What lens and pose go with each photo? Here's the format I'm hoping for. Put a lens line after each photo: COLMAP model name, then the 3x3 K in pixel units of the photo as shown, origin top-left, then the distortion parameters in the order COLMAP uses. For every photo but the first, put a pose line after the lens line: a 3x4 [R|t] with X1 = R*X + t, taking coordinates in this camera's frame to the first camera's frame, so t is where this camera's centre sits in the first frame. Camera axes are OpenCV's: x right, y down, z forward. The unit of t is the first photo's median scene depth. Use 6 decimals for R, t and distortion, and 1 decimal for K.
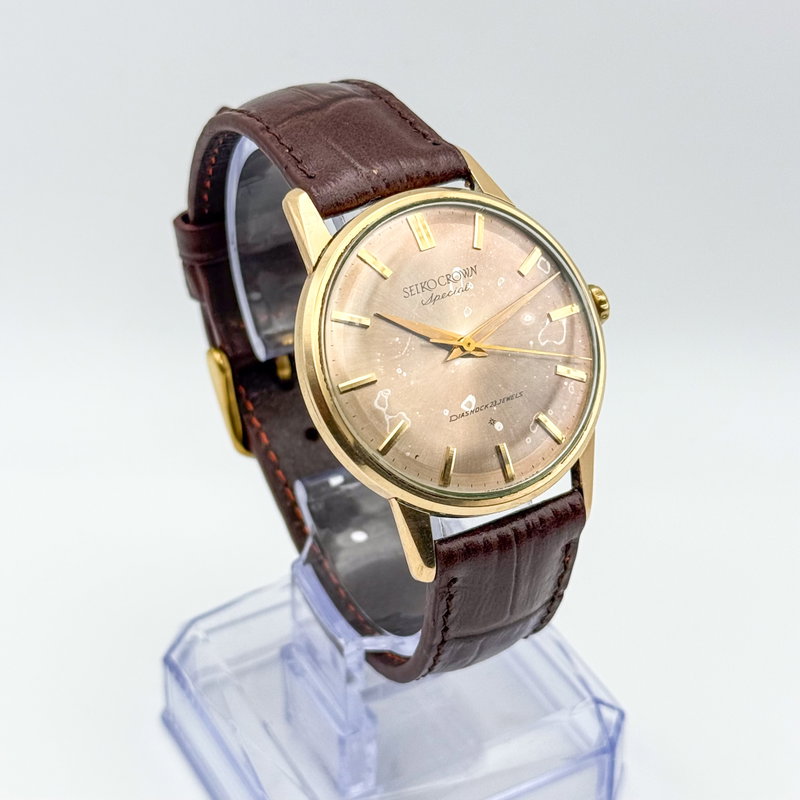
lens RADIAL K [[1991.0, 0, 400.0], [0, 1991.0, 400.0], [0, 0, 1]] dist [0.061352, -0.429298]
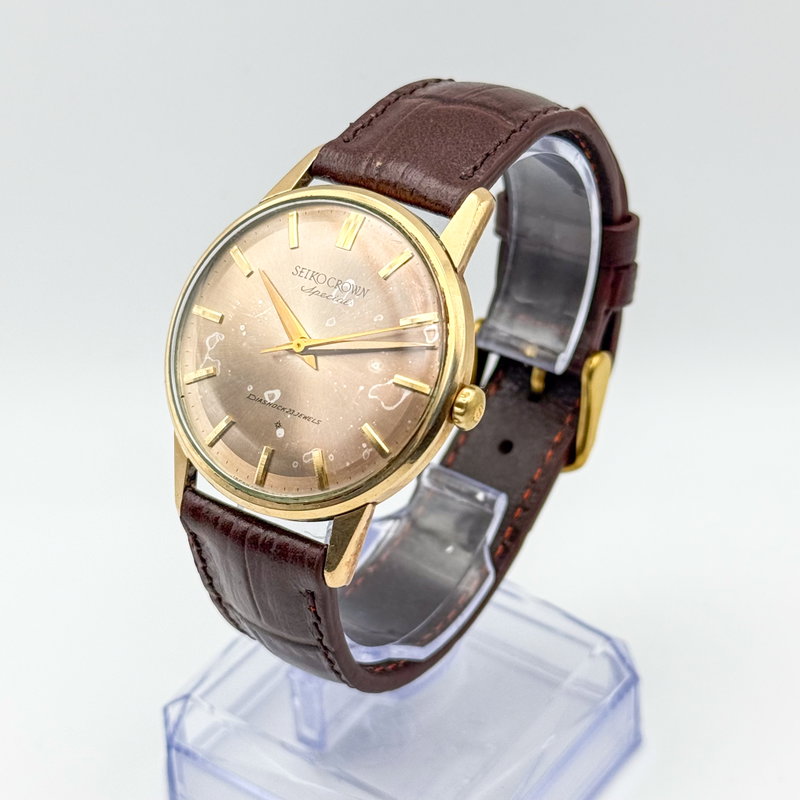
lens RADIAL K [[1991.0, 0, 400.0], [0, 1991.0, 400.0], [0, 0, 1]] dist [0.061352, -0.429298]
pose [[0.425738, 0.508522, -0.748433, 0.777153], [-0.500908, 0.821288, 0.273088, -0.288713], [0.753551, 0.258632, 0.604377, 0.435109]]
